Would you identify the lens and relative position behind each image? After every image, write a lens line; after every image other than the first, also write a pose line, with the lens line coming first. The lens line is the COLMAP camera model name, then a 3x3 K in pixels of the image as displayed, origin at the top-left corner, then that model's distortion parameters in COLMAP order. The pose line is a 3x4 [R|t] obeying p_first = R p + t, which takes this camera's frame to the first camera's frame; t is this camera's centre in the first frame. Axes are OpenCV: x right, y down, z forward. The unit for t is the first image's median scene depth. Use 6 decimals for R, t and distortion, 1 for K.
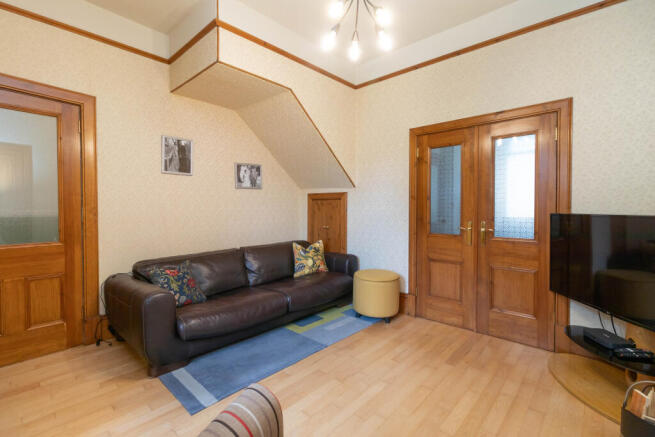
lens RADIAL K [[298.1, 0, 329.5], [0, 298.1, 217.5], [0, 0, 1]] dist [-0.000684, -0.000090]
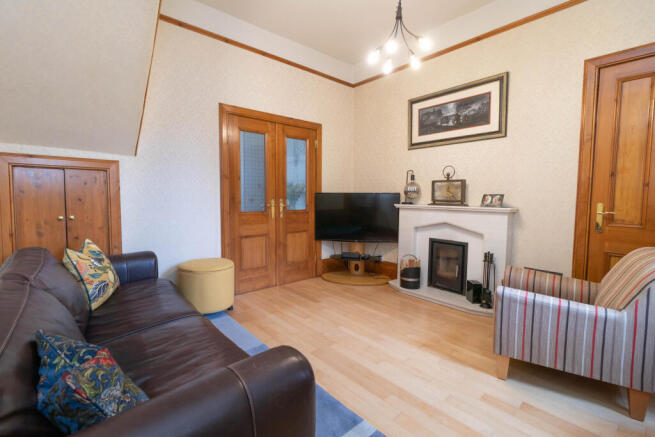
lens RADIAL K [[299.1, 0, 326.2], [0, 299.1, 213.6], [0, 0, 1]] dist [0.003089, 0.000595]
pose [[0.122637, -0.062504, 0.990481, -0.821743], [0.026588, 0.997864, 0.059677, 0.004713], [-0.992095, 0.019016, 0.124037, 0.703378]]
